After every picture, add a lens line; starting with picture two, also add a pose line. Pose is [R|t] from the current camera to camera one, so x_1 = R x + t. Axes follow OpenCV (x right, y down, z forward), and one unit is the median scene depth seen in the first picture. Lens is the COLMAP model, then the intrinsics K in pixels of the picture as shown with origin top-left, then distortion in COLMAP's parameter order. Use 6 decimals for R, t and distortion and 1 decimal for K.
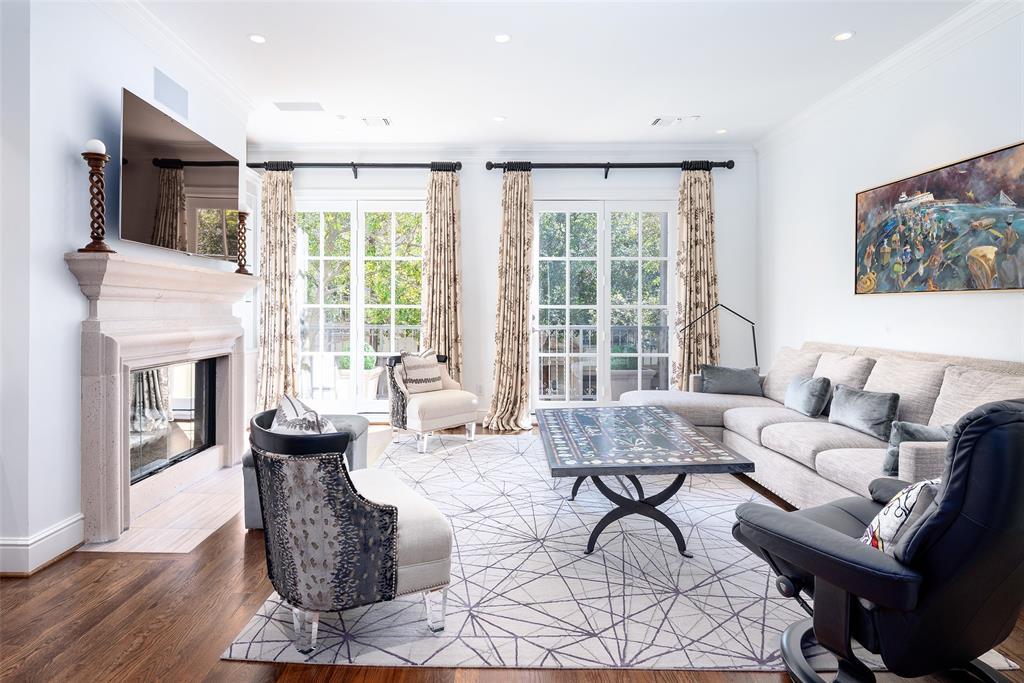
lens RADIAL K [[559.6, 0, 484.2], [0, 559.6, 312.2], [0, 0, 1]] dist [-0.000214, 0.000121]
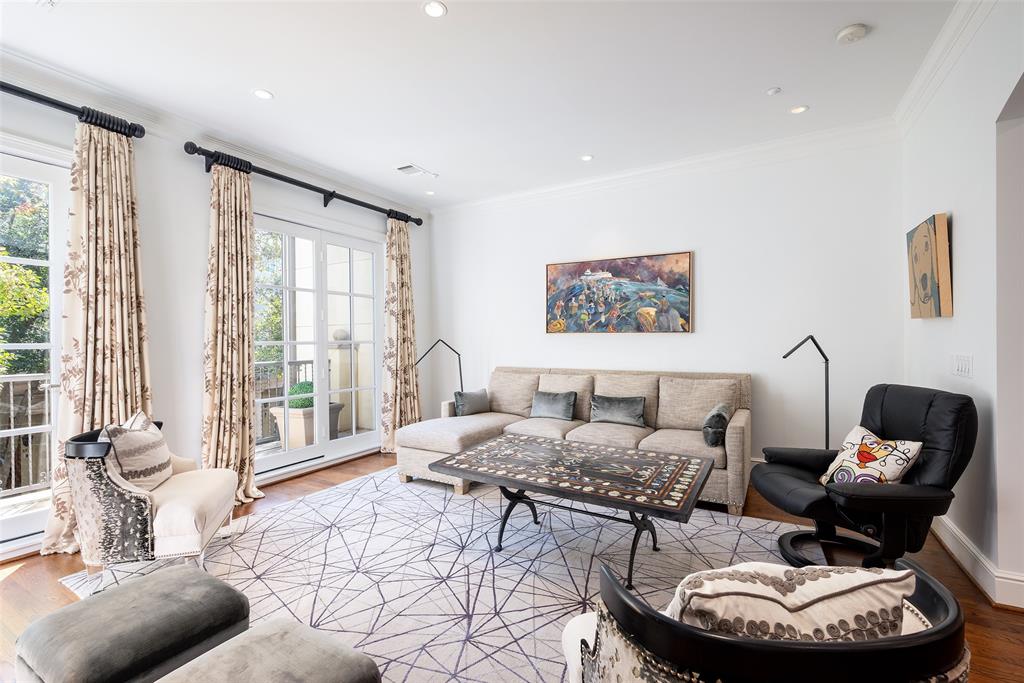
lens RADIAL K [[440.6, 0, 512.0], [0, 440.6, 346.6], [0, 0, 1]] dist [0.002209, 0.000035]
pose [[0.495938, -0.020798, 0.868109, -0.432370], [0.011009, 0.999783, 0.017664, -0.019445], [-0.868288, 0.000797, 0.496059, 0.555871]]
